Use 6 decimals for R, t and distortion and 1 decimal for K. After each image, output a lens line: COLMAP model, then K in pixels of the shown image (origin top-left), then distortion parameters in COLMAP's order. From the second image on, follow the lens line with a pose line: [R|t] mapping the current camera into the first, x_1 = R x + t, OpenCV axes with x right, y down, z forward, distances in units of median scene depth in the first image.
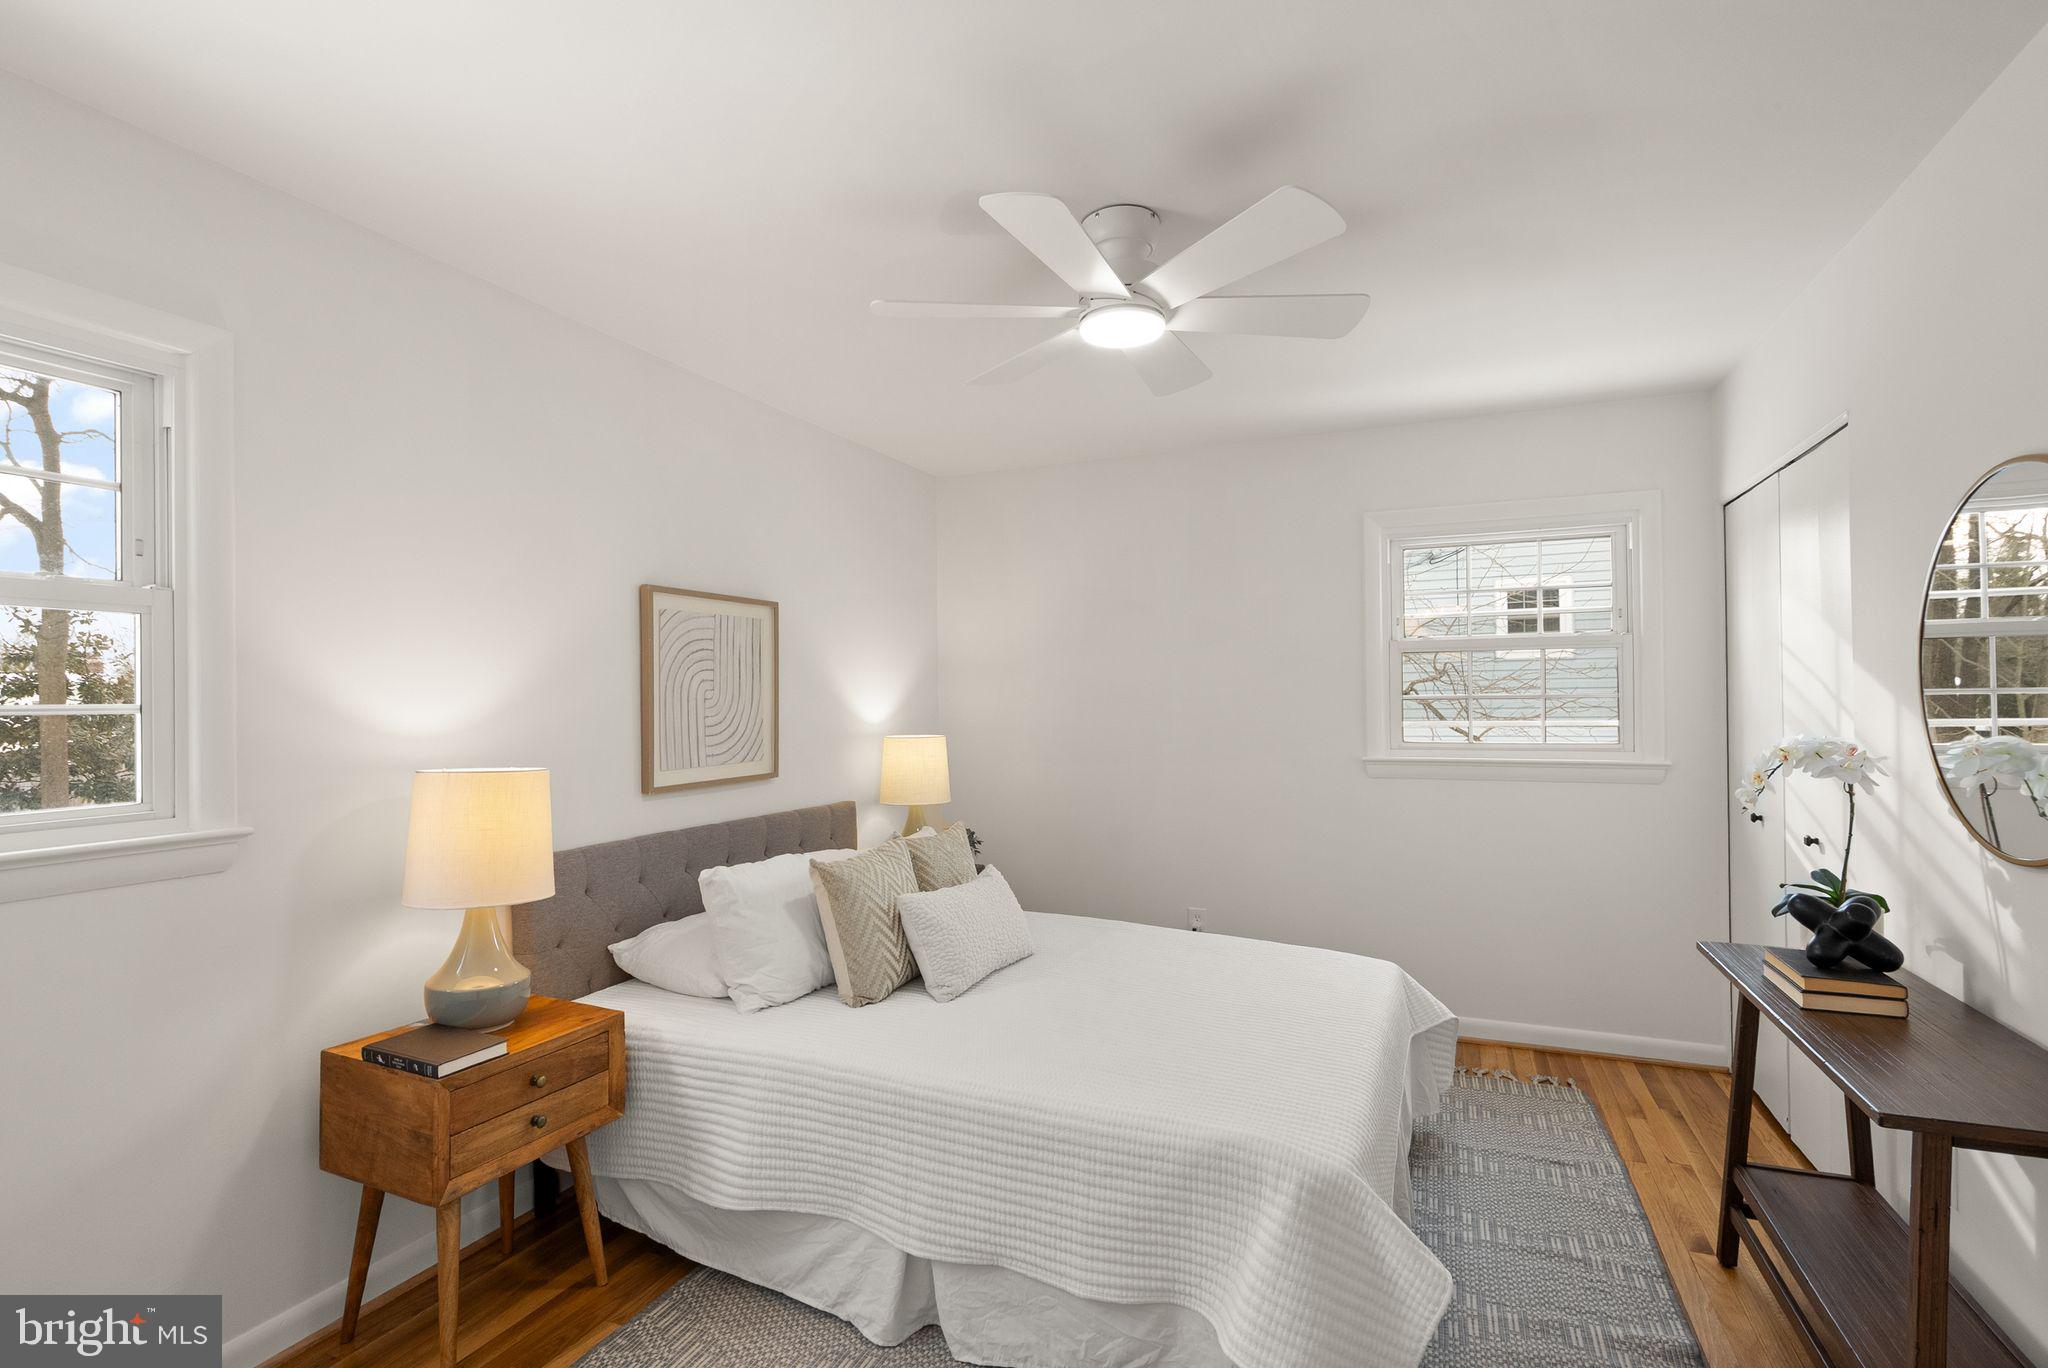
lens RADIAL K [[978.1, 0, 1024.0], [0, 978.1, 684.0], [0, 0, 1]] dist [-0.000558, 0.000716]
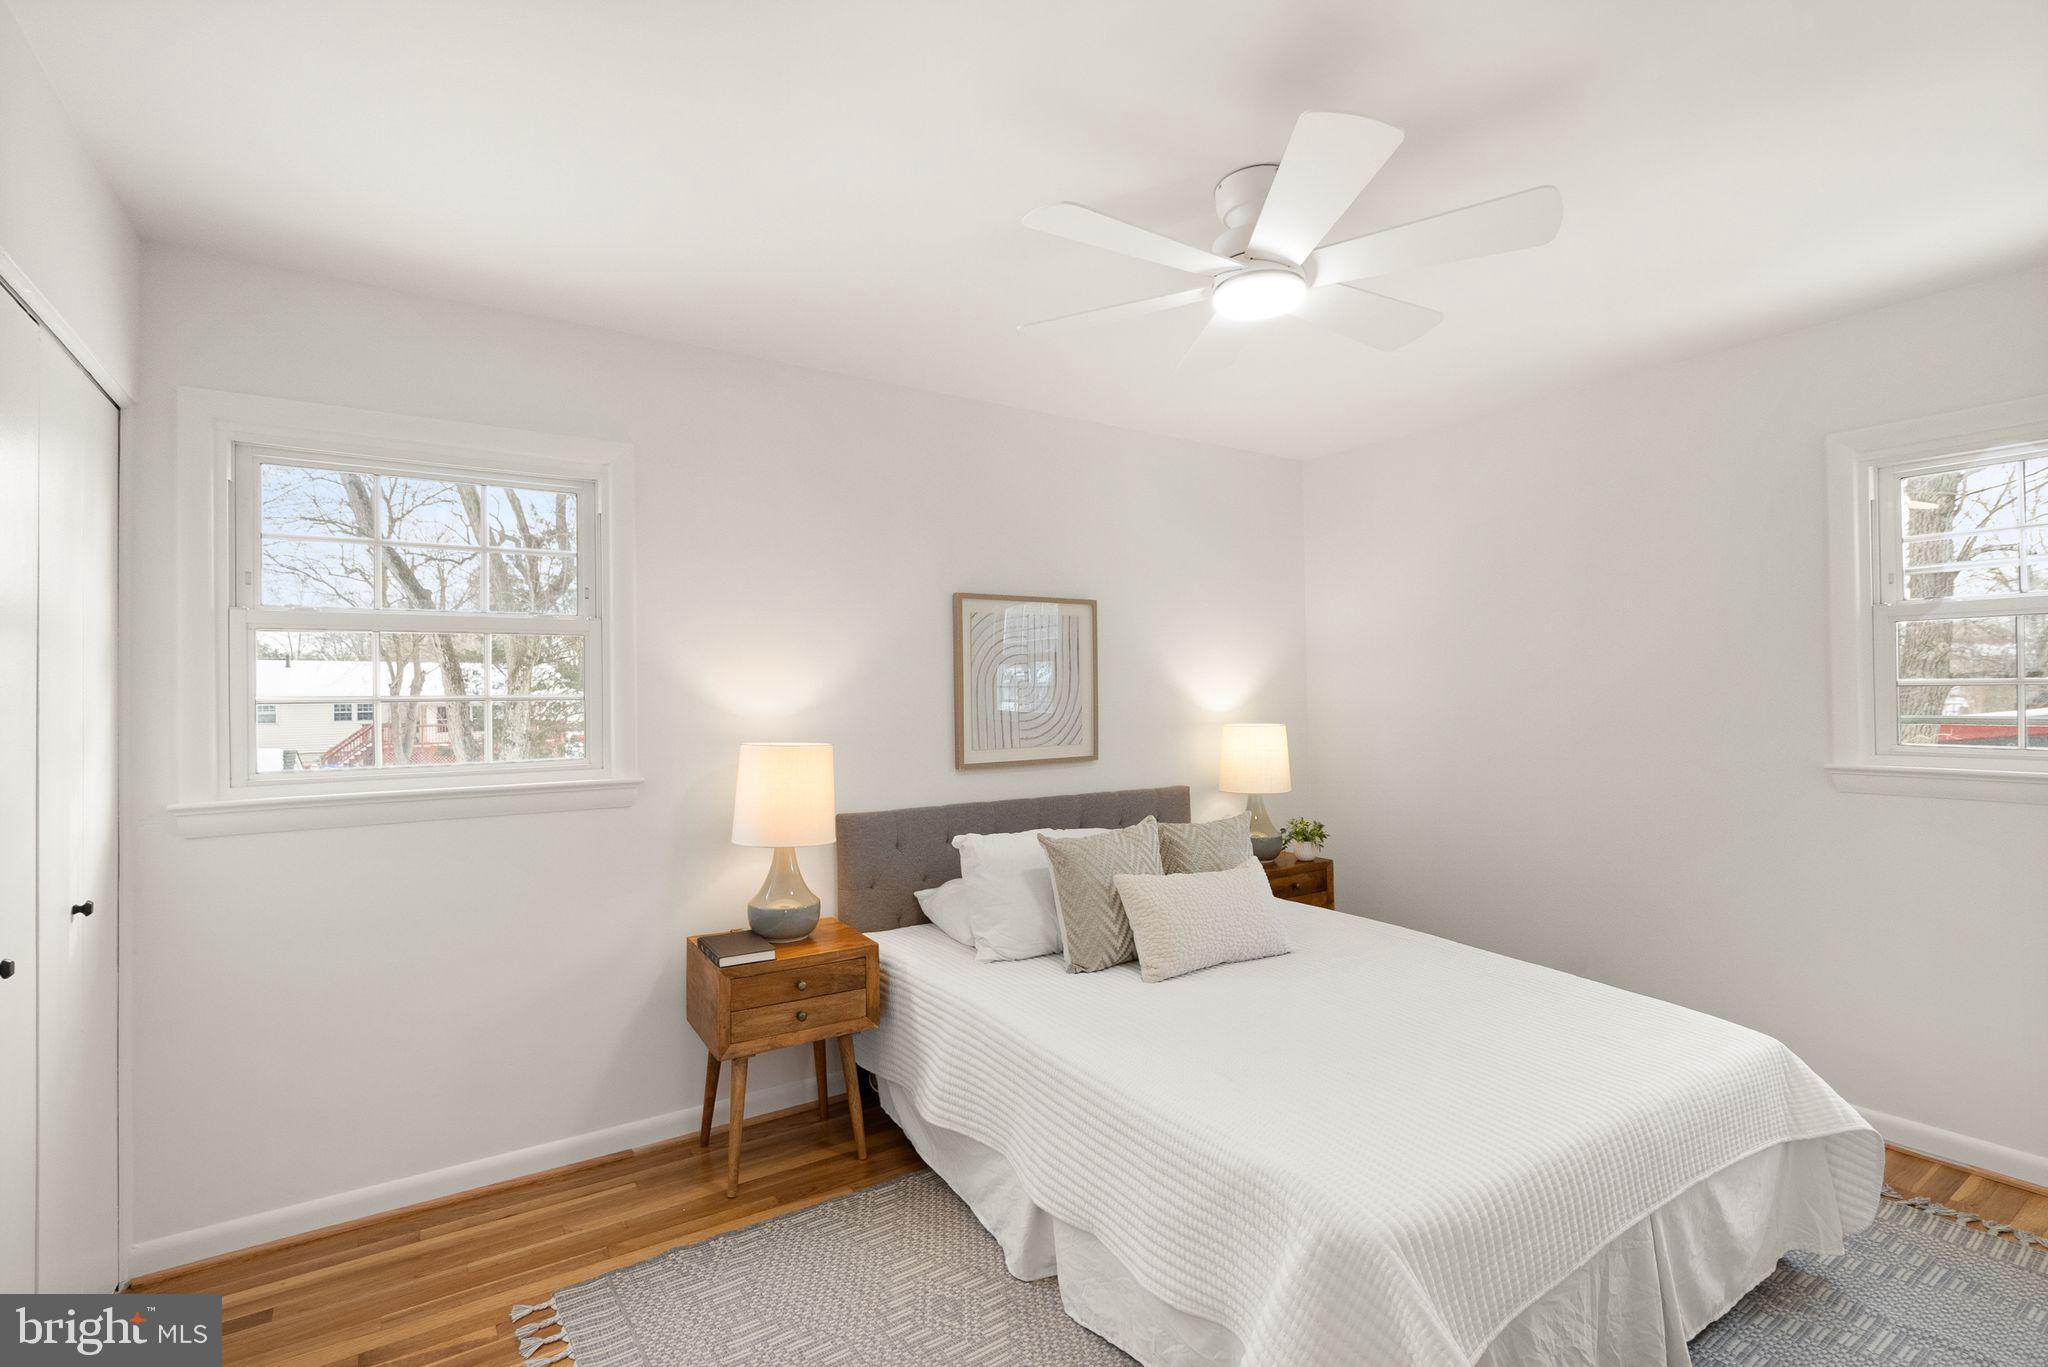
lens RADIAL K [[949.7, 0, 1017.5], [0, 949.7, 673.5], [0, 0, 1]] dist [-0.007406, 0.004633]
pose [[0.833825, -0.011482, -0.551909, 0.381428], [0.012674, 0.999918, -0.001655, -0.001066], [0.551883, -0.005615, 0.833903, 0.096644]]
